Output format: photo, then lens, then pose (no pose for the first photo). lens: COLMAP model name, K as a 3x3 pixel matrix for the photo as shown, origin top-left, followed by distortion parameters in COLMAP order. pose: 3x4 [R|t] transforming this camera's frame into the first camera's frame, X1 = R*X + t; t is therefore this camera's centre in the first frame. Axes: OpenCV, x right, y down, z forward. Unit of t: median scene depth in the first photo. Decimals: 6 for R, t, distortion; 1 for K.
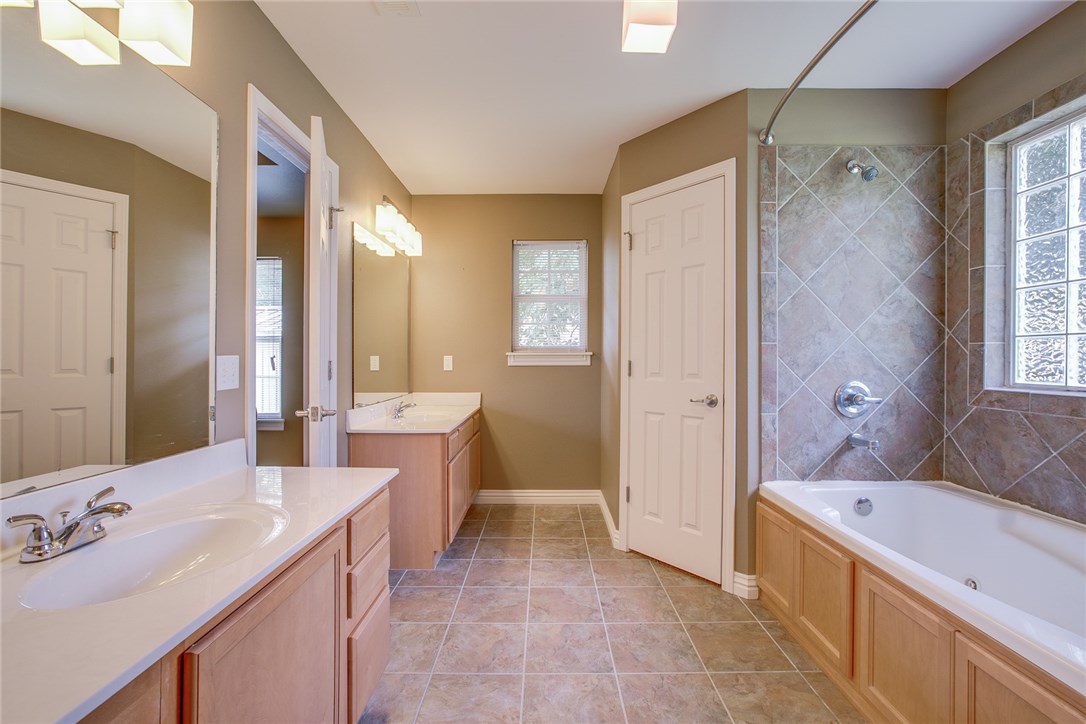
lens RADIAL K [[499.2, 0, 544.5], [0, 499.2, 359.1], [0, 0, 1]] dist [-0.034221, 0.014027]
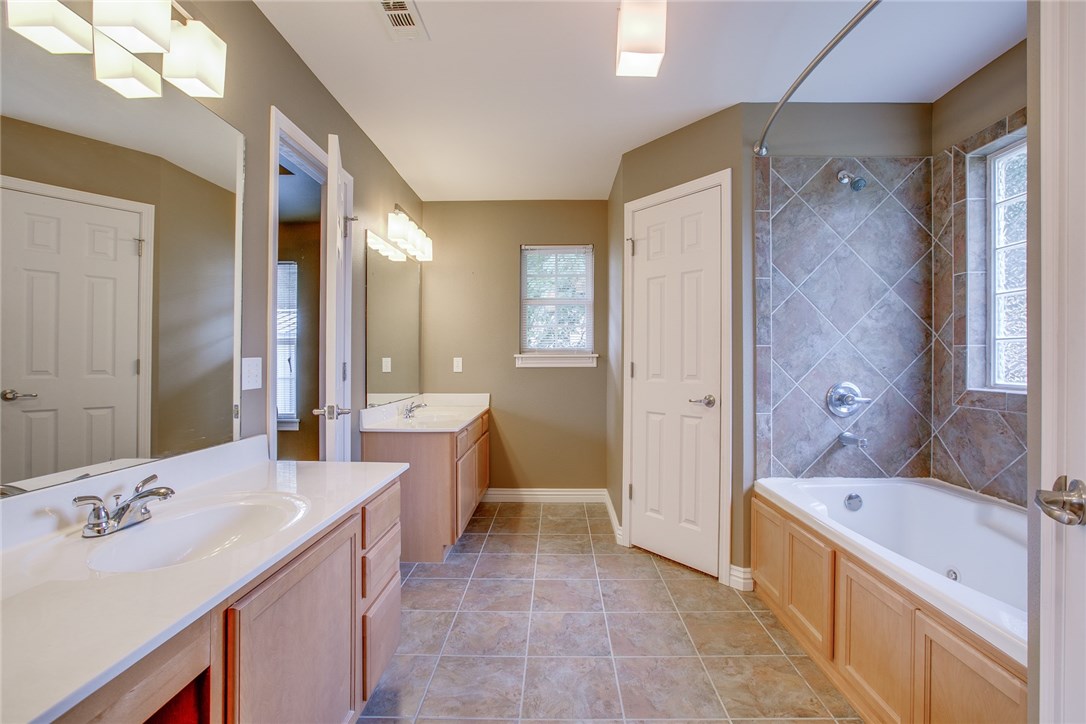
lens RADIAL K [[499.2, 0, 550.5], [0, 499.2, 359.1], [0, 0, 1]] dist [-0.034221, 0.014027]
pose [[0.999949, -0.000019, -0.010116, 0.018181], [-0.000017, 0.999994, -0.003570, -0.000061], [0.010116, 0.003570, 0.999942, -0.058696]]
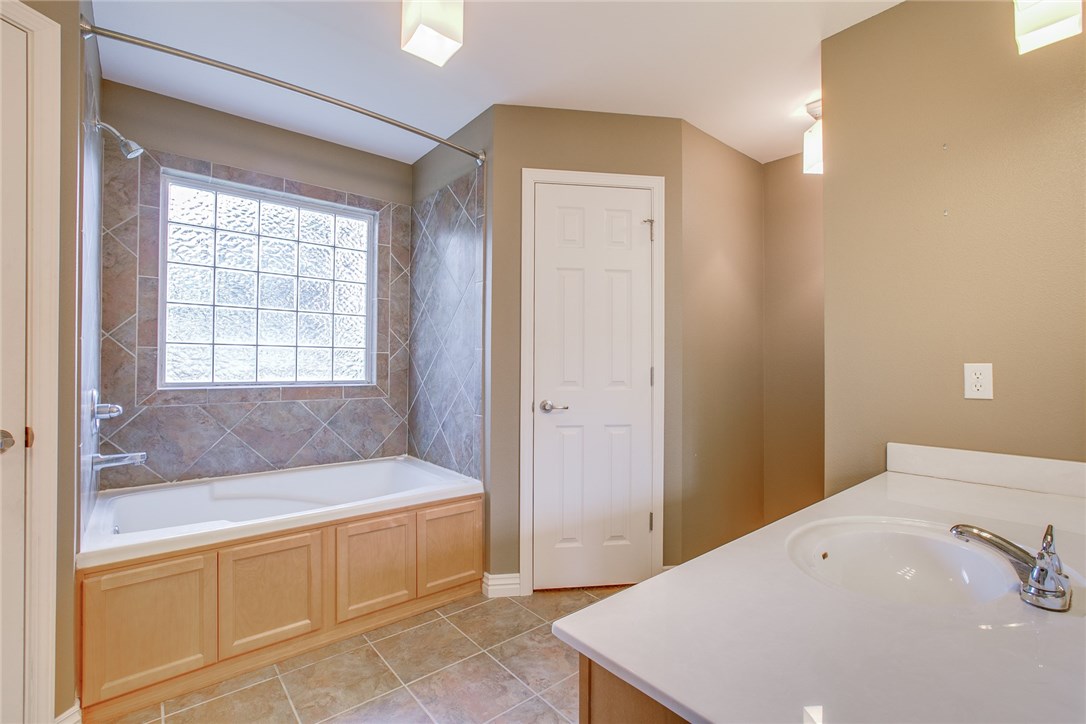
lens RADIAL K [[499.2, 0, 545.7], [0, 499.2, 359.0], [0, 0, 1]] dist [-0.034221, 0.014027]
pose [[-0.652705, 0.001891, 0.757609, -0.506639], [-0.005562, 0.999958, -0.007287, -0.003903], [-0.757591, -0.008970, -0.652668, 1.061141]]
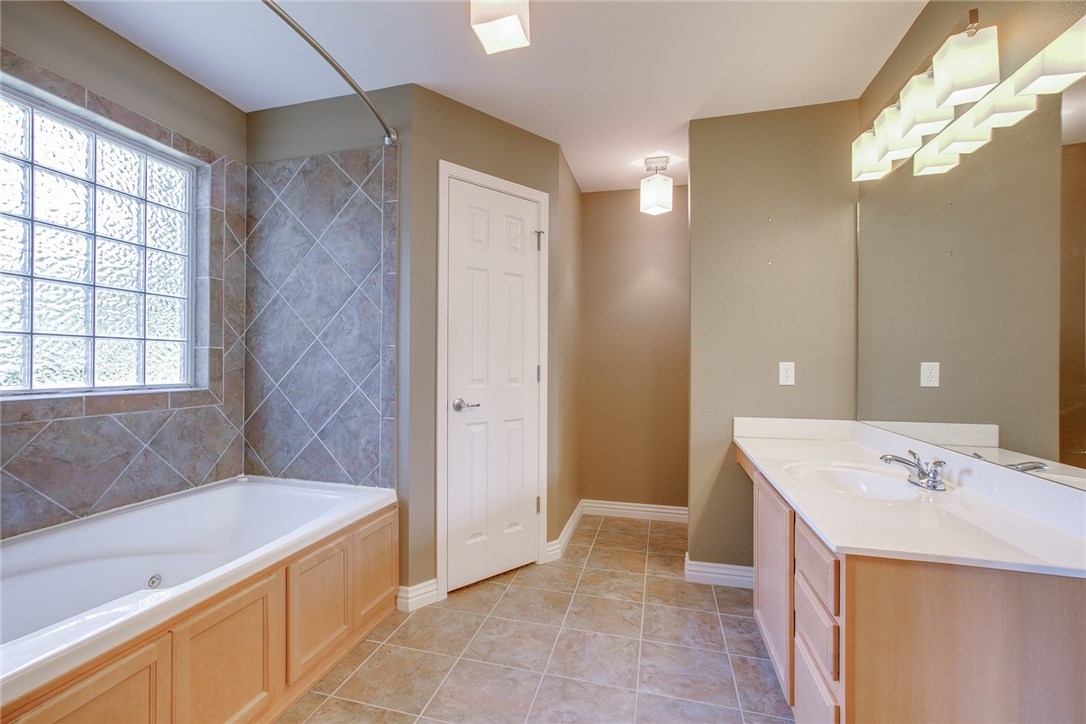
lens RADIAL K [[499.2, 0, 541.3], [0, 499.2, 361.2], [0, 0, 1]] dist [-0.034221, 0.014027]
pose [[-0.968136, -0.007590, 0.250309, -0.089197], [-0.007820, 0.999969, 0.000078, -0.004992], [-0.250302, -0.001882, -0.968166, 1.378349]]
